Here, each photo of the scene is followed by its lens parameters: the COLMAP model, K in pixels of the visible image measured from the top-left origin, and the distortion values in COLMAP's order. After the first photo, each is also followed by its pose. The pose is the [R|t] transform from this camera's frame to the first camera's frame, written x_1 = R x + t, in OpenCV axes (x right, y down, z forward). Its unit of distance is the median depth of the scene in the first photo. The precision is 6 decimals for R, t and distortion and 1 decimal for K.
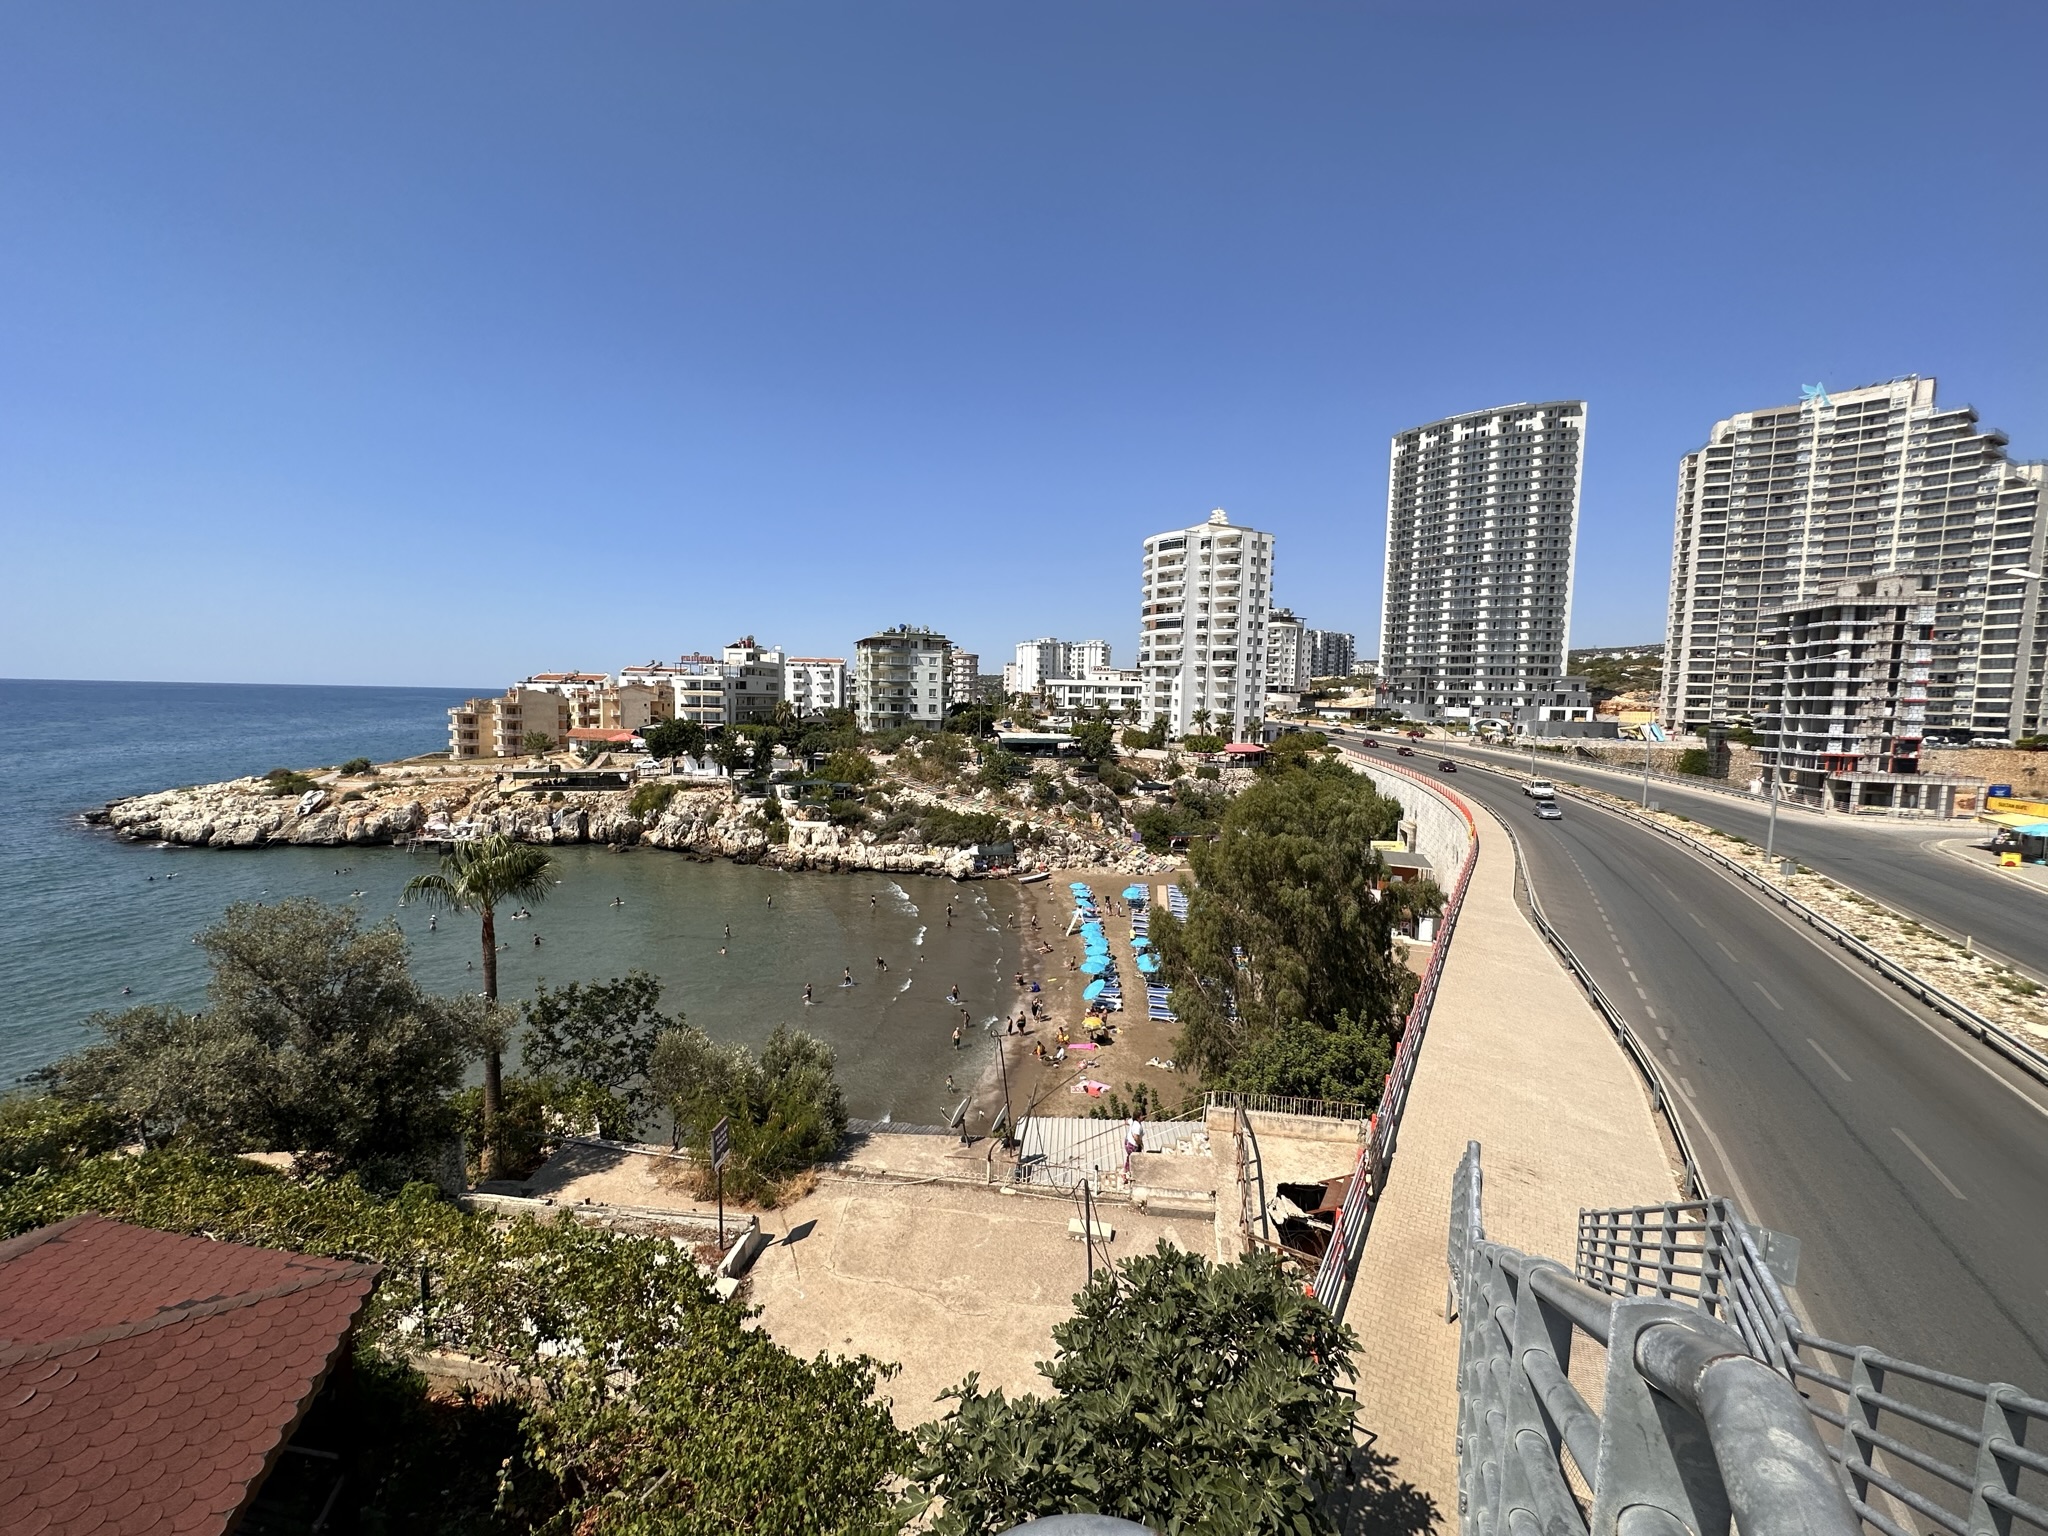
lens RADIAL K [[800.5, 0, 1021.1], [0, 800.5, 780.0], [0, 0, 1]] dist [-0.008422, -0.000283]
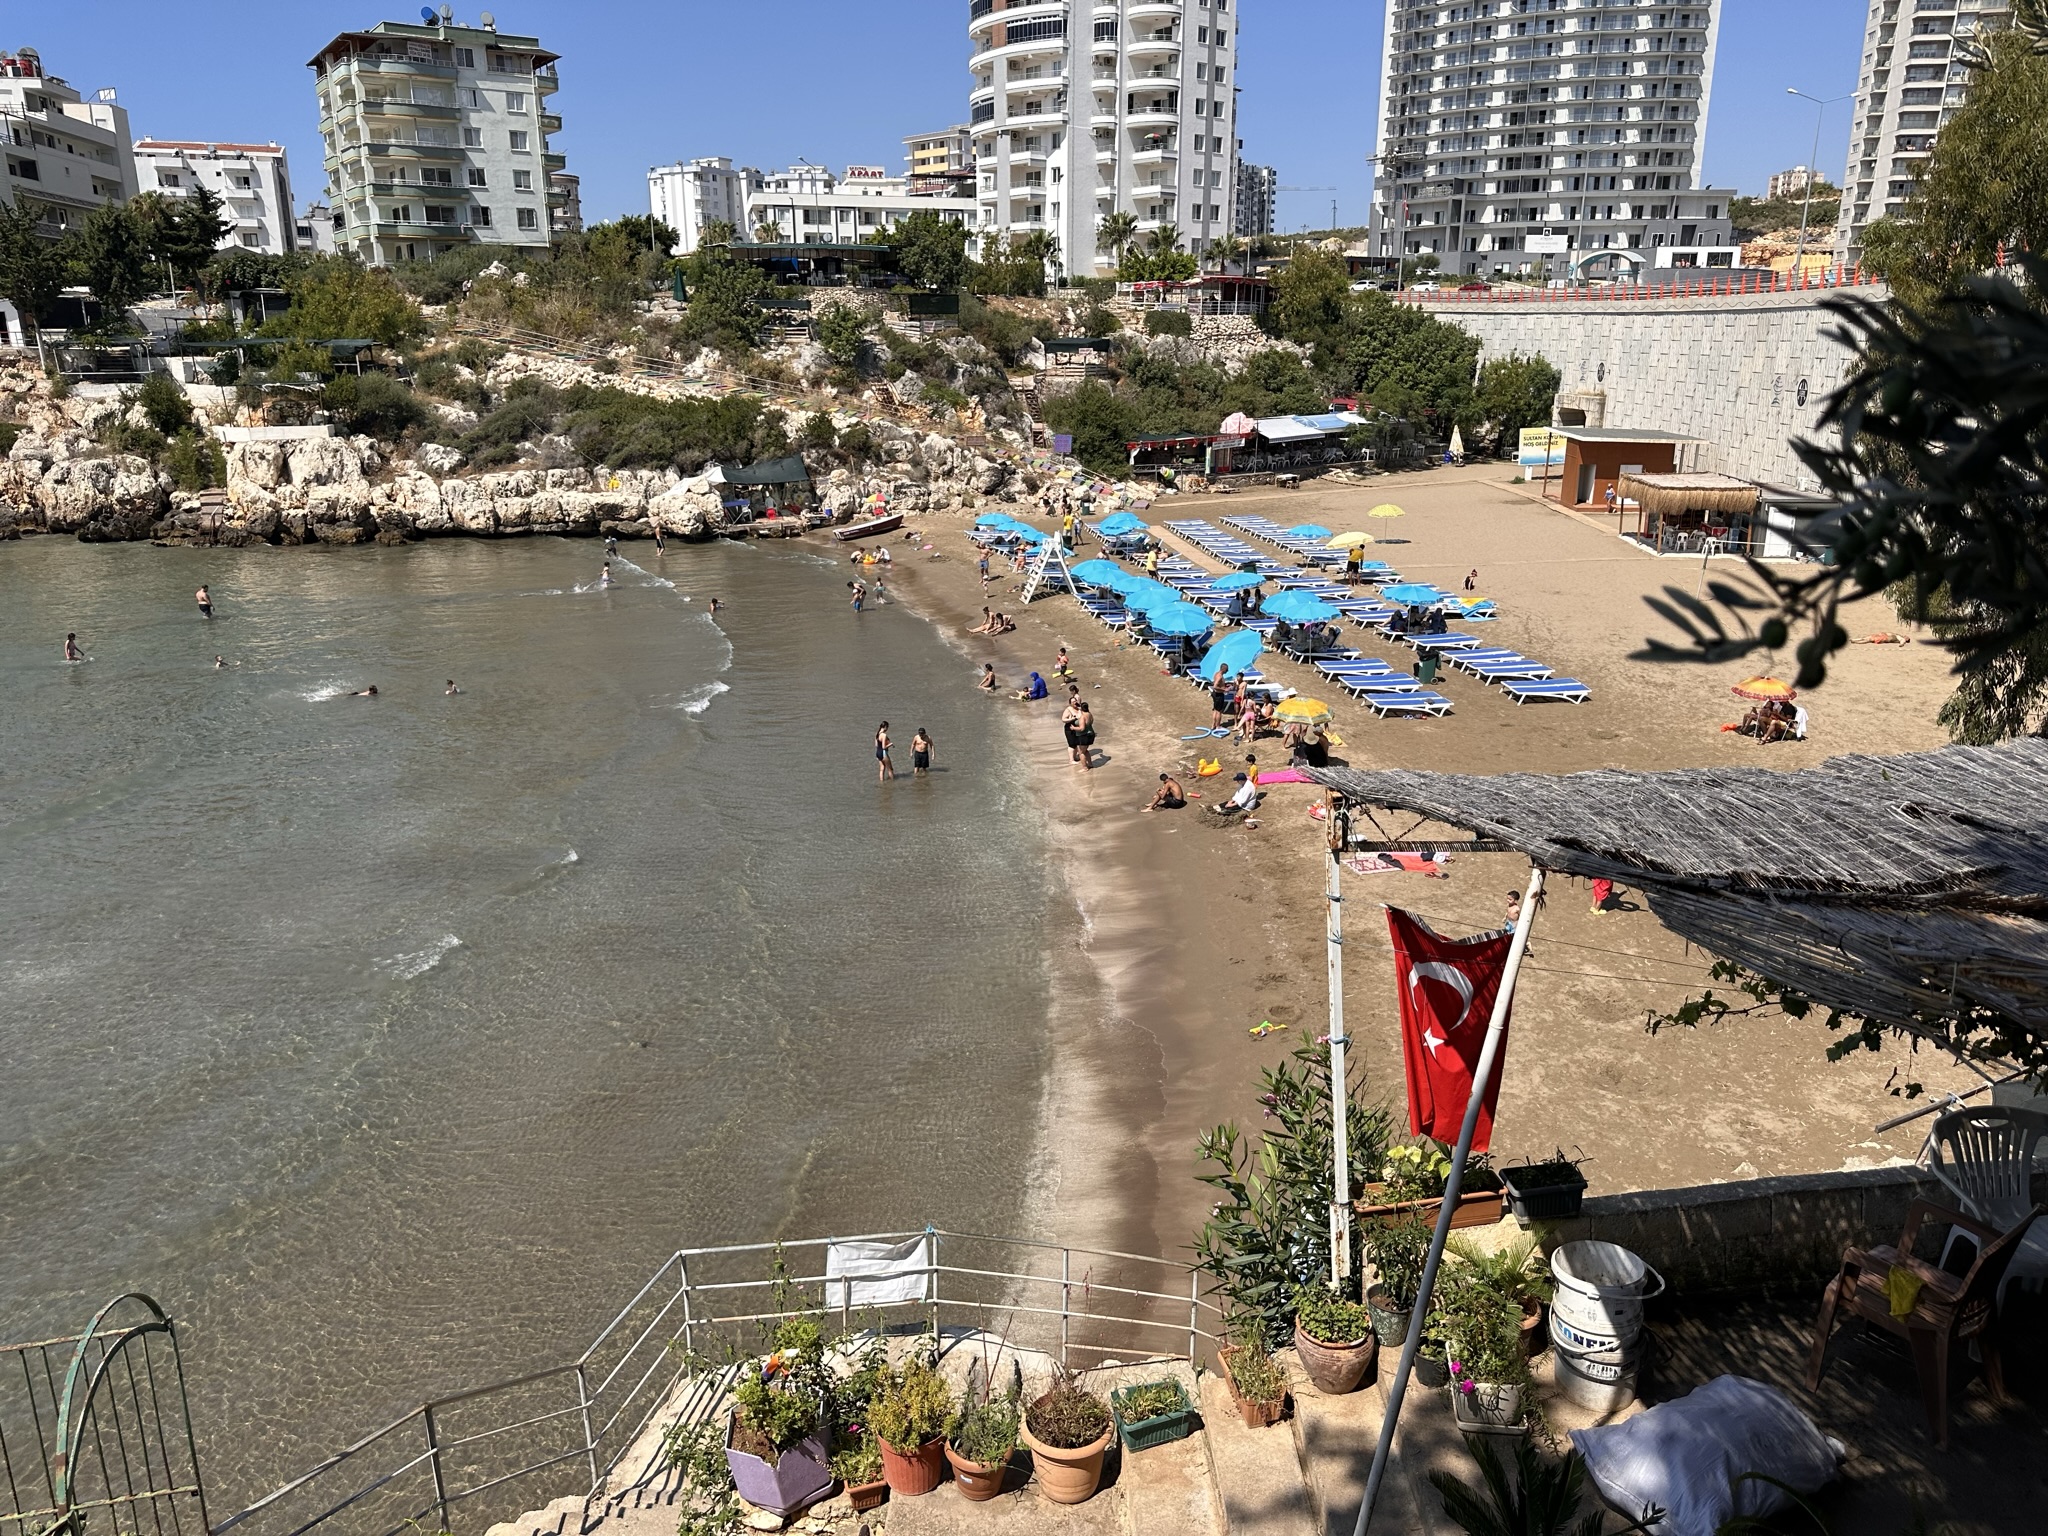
lens RADIAL K [[1424.7, 0, 1030.6], [0, 1424.7, 776.6], [0, 0, 1]] dist [0.022924, -0.033581]
pose [[0.967482, -0.095135, 0.234366, -0.055759], [0.046443, 0.977633, 0.205128, 0.060943], [-0.248639, -0.187573, 0.950261, 0.130019]]
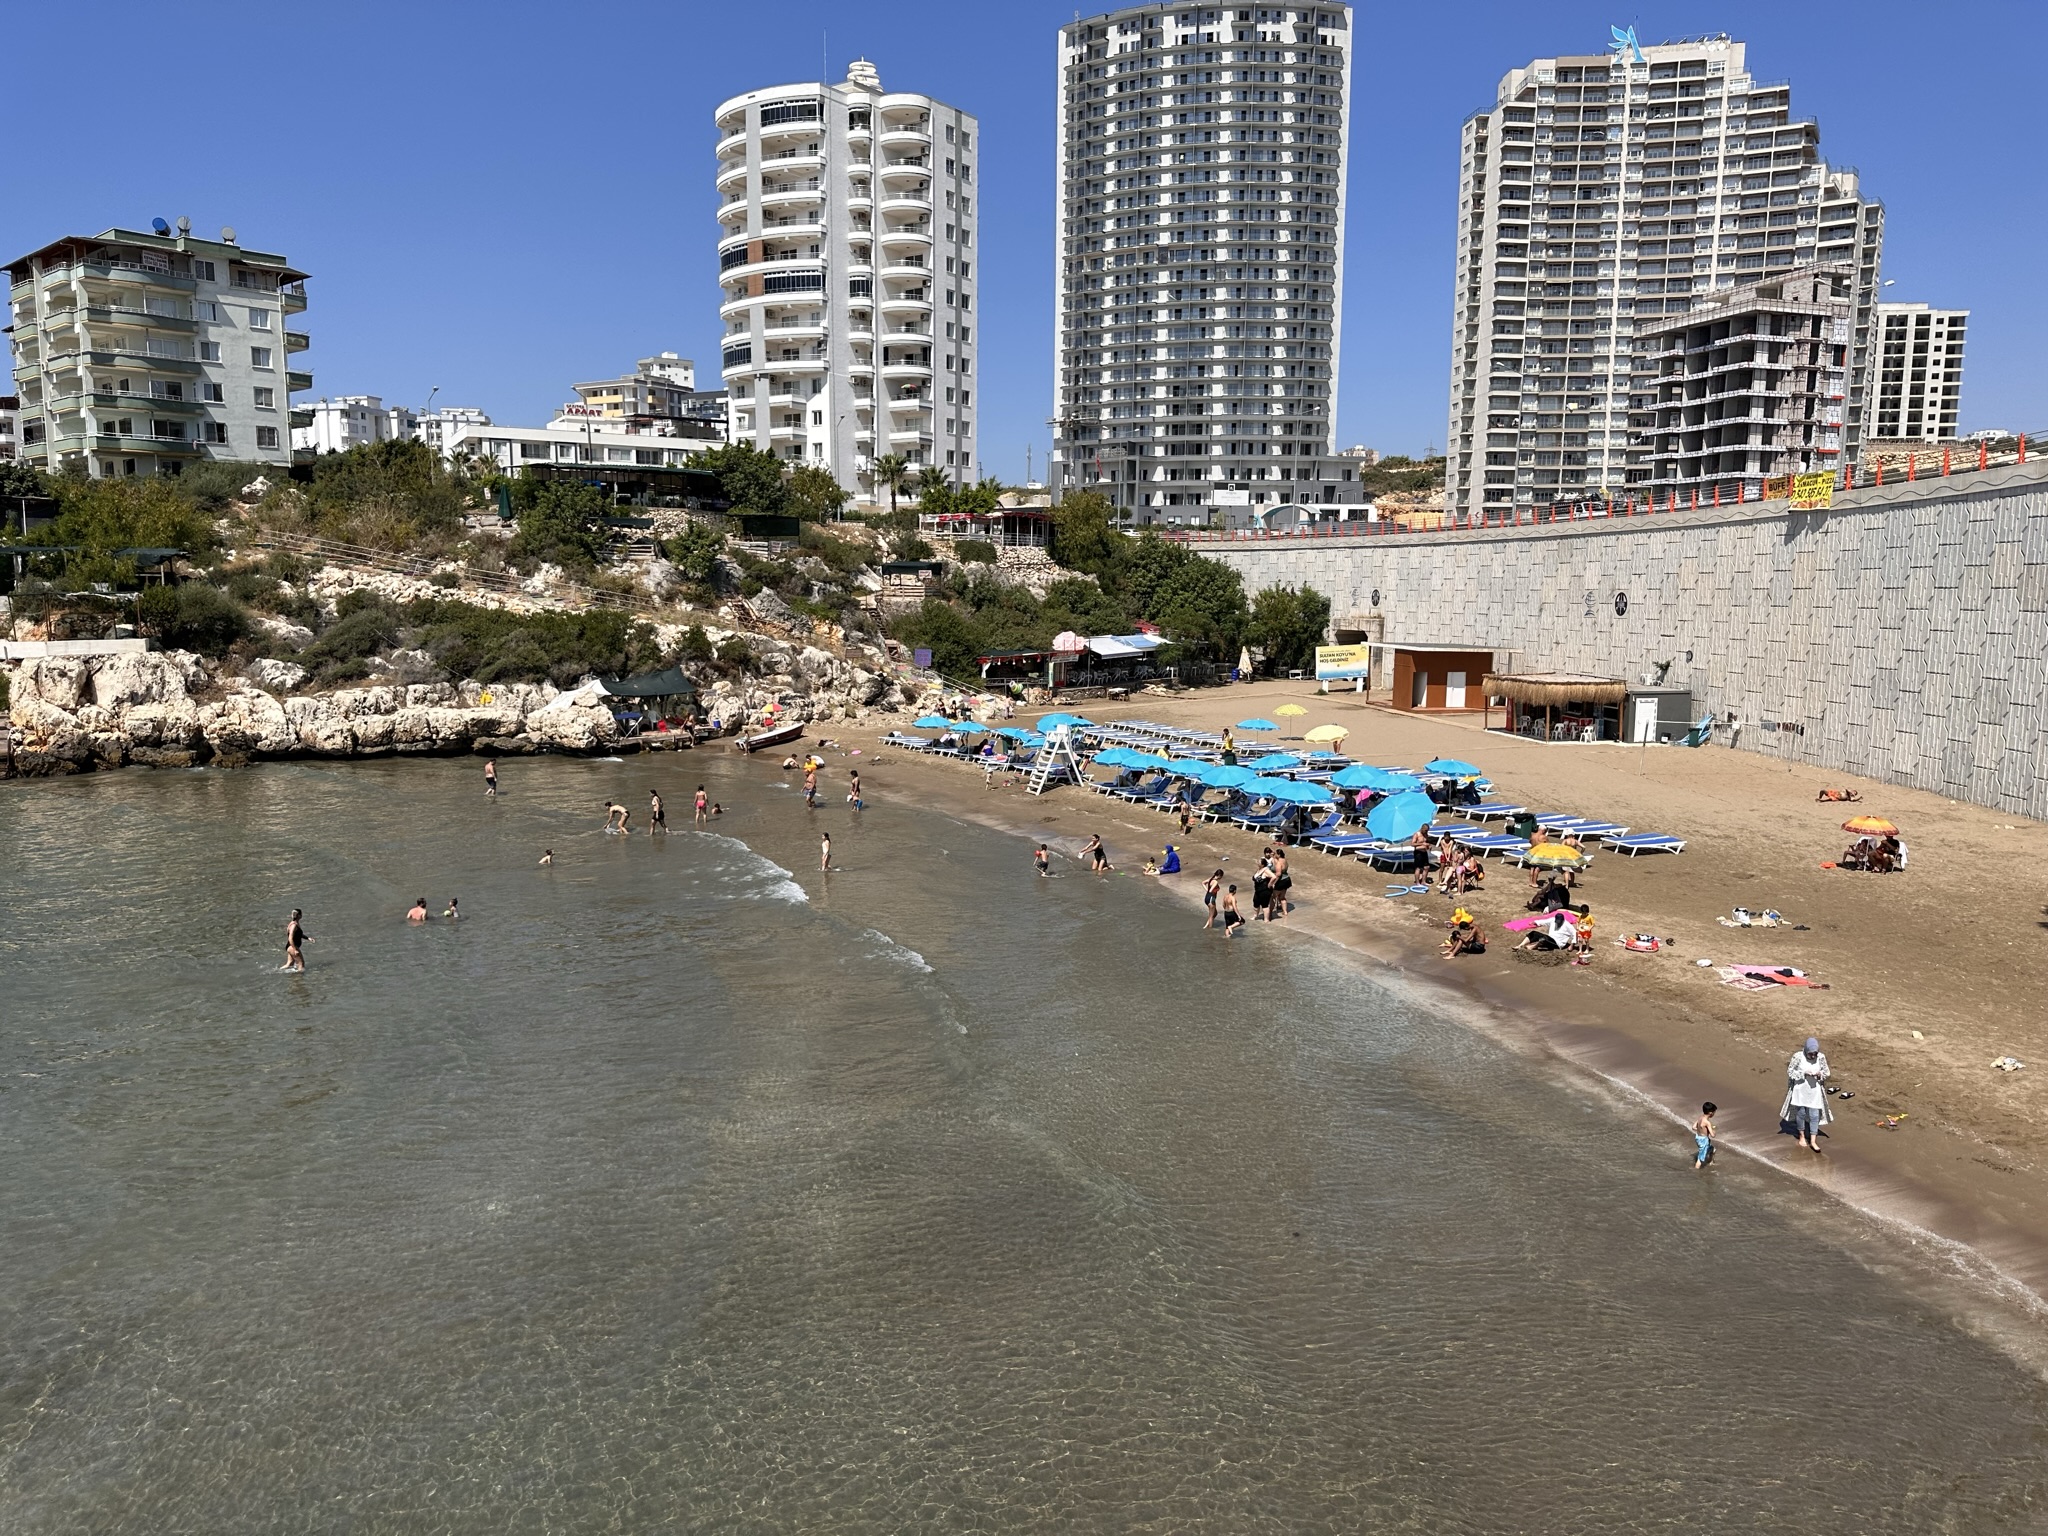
lens RADIAL K [[1424.7, 0, 1035.4], [0, 1424.7, 797.0], [0, 0, 1]] dist [0.022924, -0.033581]
pose [[0.870733, -0.086818, 0.484032, -0.137029], [0.061484, 0.995789, 0.068004, 0.067130], [-0.487897, -0.029453, 0.872404, 0.167005]]
